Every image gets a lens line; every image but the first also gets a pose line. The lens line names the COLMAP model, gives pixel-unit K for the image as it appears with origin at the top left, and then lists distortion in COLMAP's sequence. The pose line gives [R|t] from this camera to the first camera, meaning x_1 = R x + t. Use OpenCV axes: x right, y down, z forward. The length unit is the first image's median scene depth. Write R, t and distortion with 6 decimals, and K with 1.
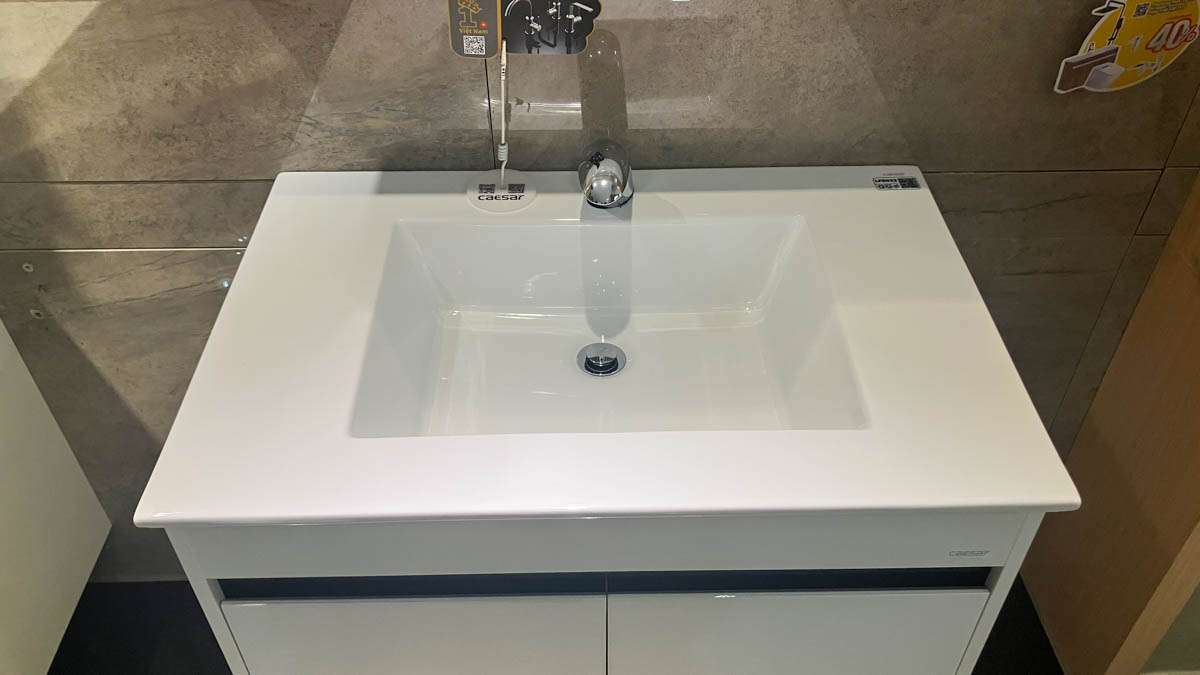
lens RADIAL K [[993.8, 0, 582.4], [0, 993.8, 334.9], [0, 0, 1]] dist [0.010914, 0.003727]
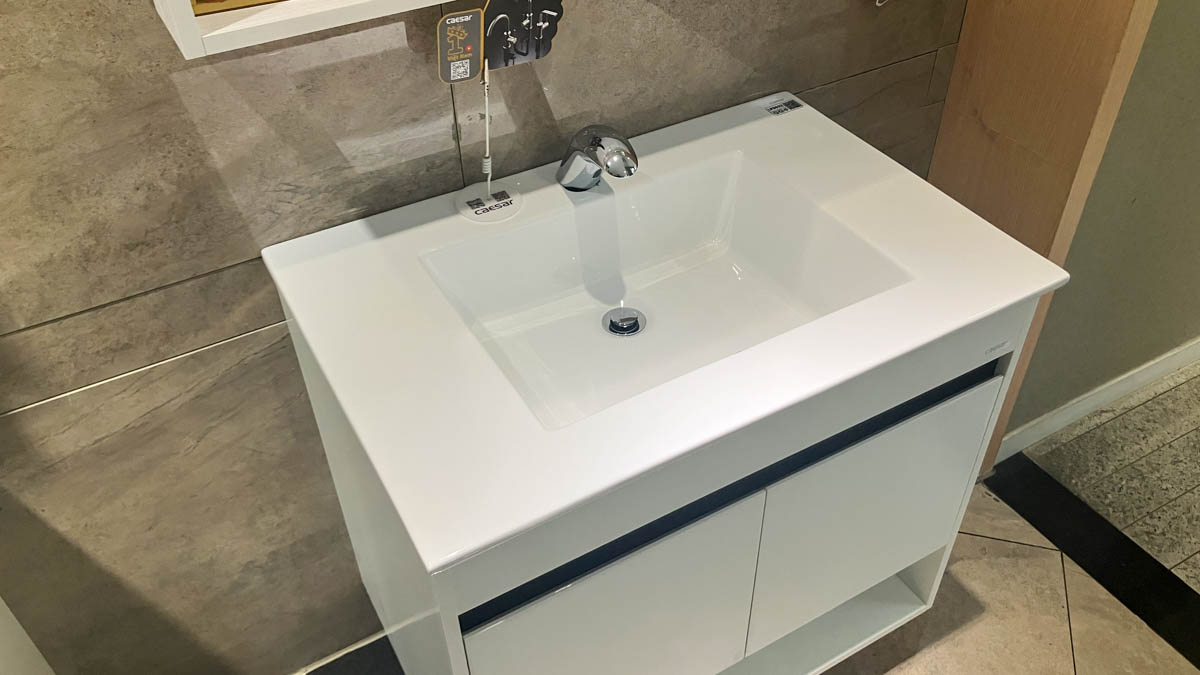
lens RADIAL K [[999.1, 0, 600.0], [0, 999.1, 337.5], [0, 0, 1]] dist [0.009142, 0.006599]
pose [[0.872034, -0.322334, 0.368316, -0.418279], [0.327642, 0.943480, 0.049959, -0.022783], [-0.363603, 0.077109, 0.928357, -0.023355]]
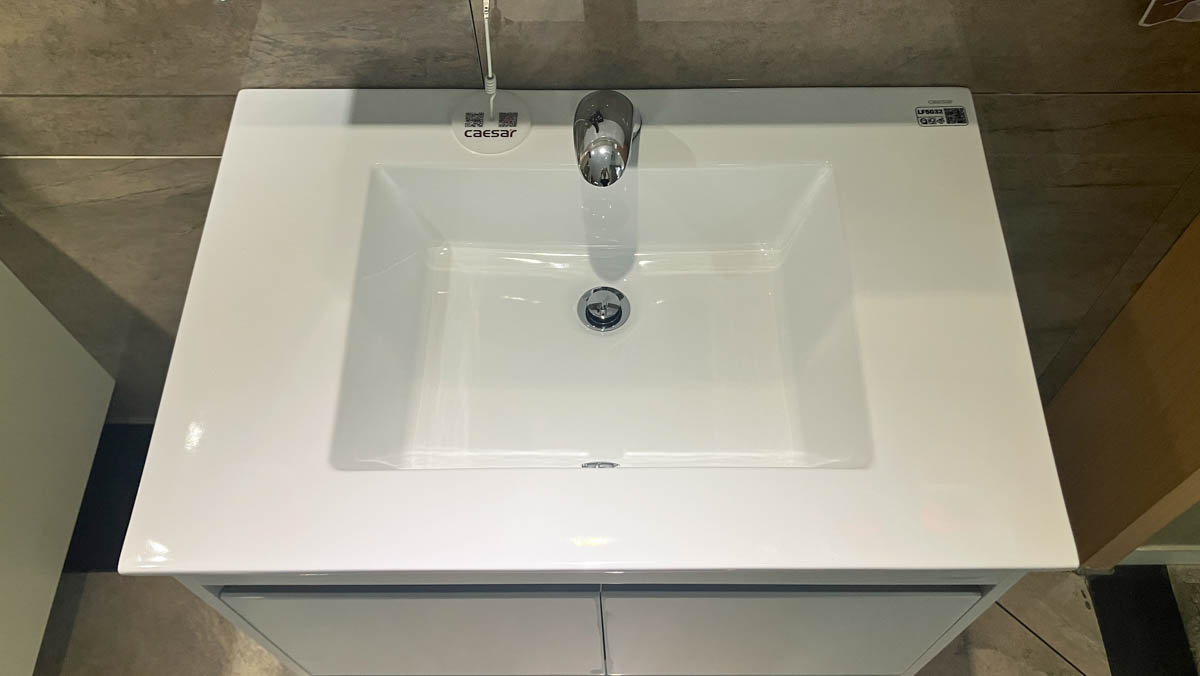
lens RADIAL K [[1034.3, 0, 603.1], [0, 1034.3, 324.2], [0, 0, 1]] dist [-0.027097, 0.087228]
pose [[0.999904, 0.009617, -0.010007, 0.028540], [-0.006068, 0.951373, 0.307982, -0.257325], [0.012482, -0.307892, 0.951340, 0.075850]]
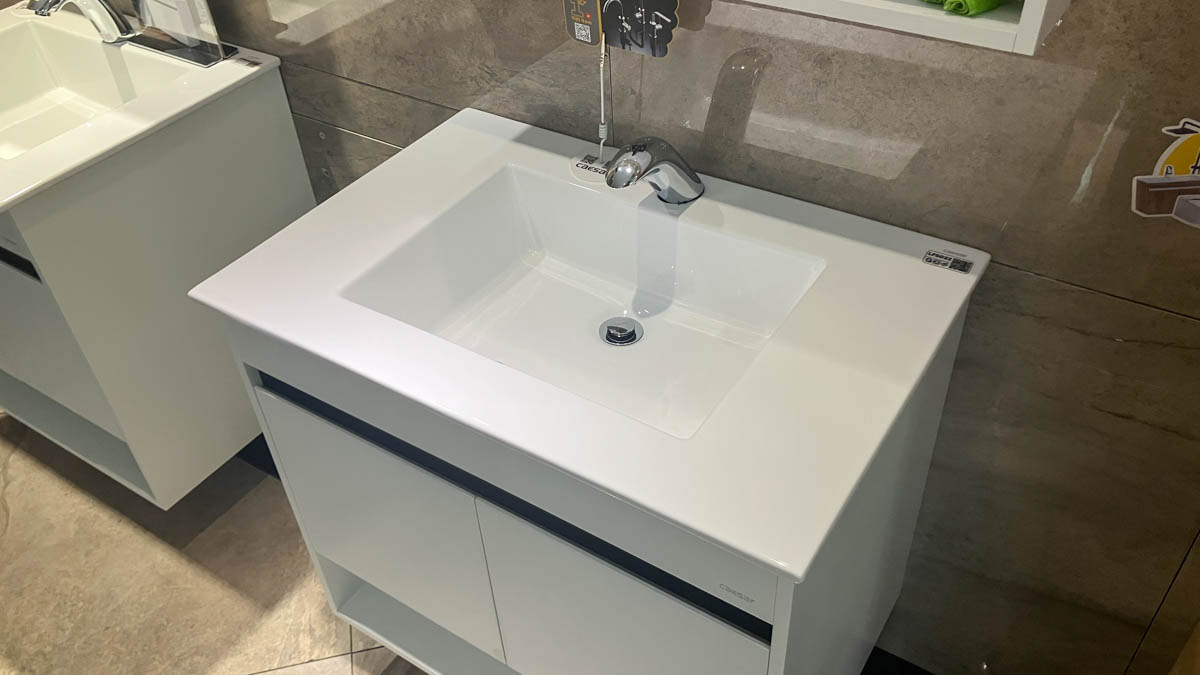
lens RADIAL K [[977.9, 0, 576.4], [0, 977.9, 333.2], [0, 0, 1]] dist [0.043592, -0.052900]
pose [[0.822738, 0.334197, -0.459799, 0.481752], [-0.334839, 0.938607, 0.083069, -0.046980], [0.459332, 0.085614, 0.884129, 0.004710]]
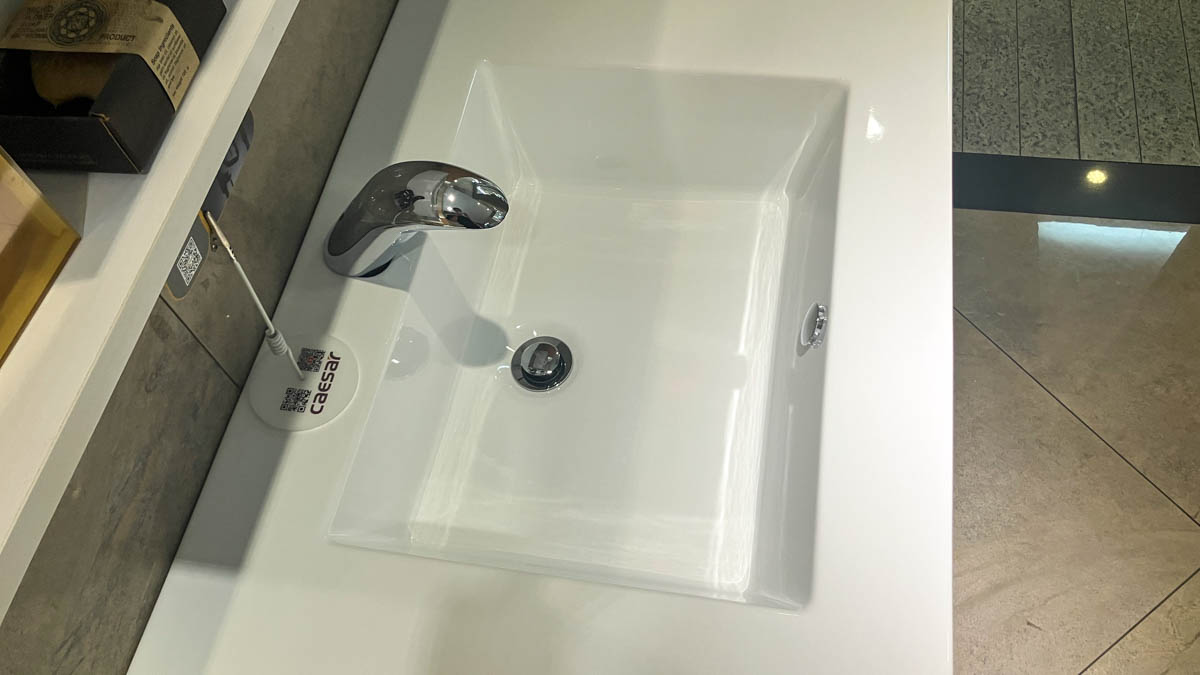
lens RADIAL K [[1007.0, 0, 606.0], [0, 1007.0, 336.6], [0, 0, 1]] dist [-0.042829, 0.076488]
pose [[0.180101, -0.845387, 0.502877, -0.348037], [0.711225, 0.465079, 0.527125, -0.362454], [-0.679501, 0.262723, 0.685021, 0.417522]]
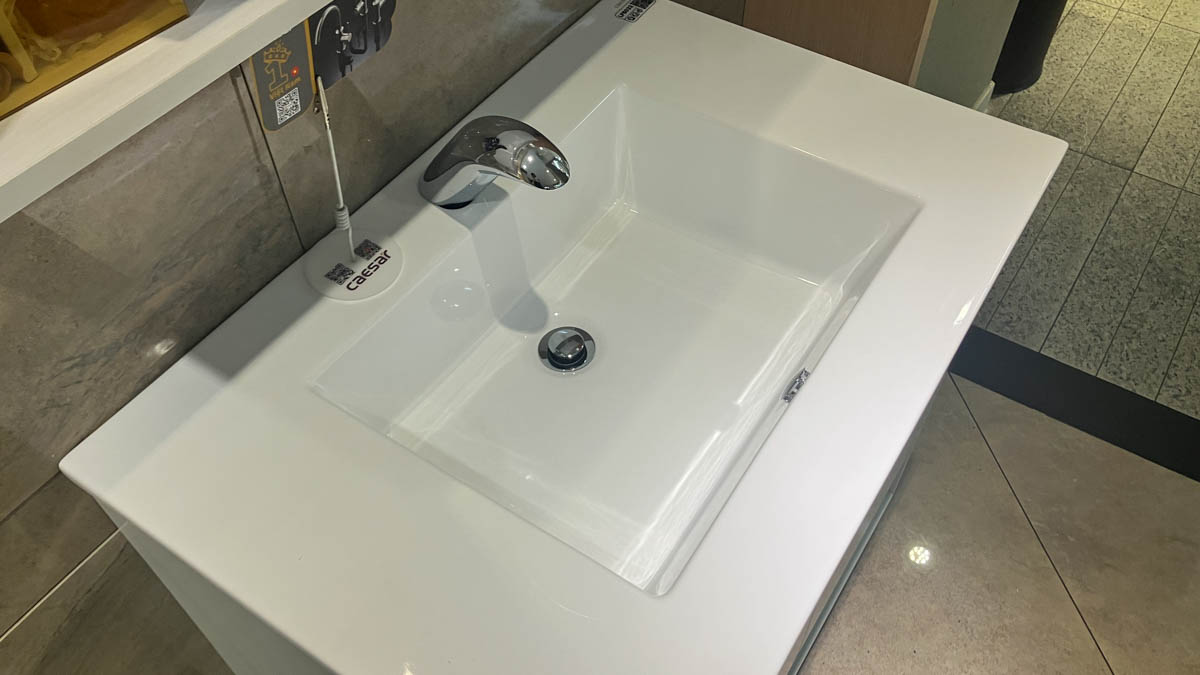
lens RADIAL K [[1007.0, 0, 606.0], [0, 1007.0, 336.6], [0, 0, 1]] dist [-0.042829, 0.076488]
pose [[0.555872, -0.639224, 0.531413, -0.409366], [0.548755, 0.762368, 0.343022, -0.258135], [-0.624400, 0.100939, 0.774556, 0.310947]]
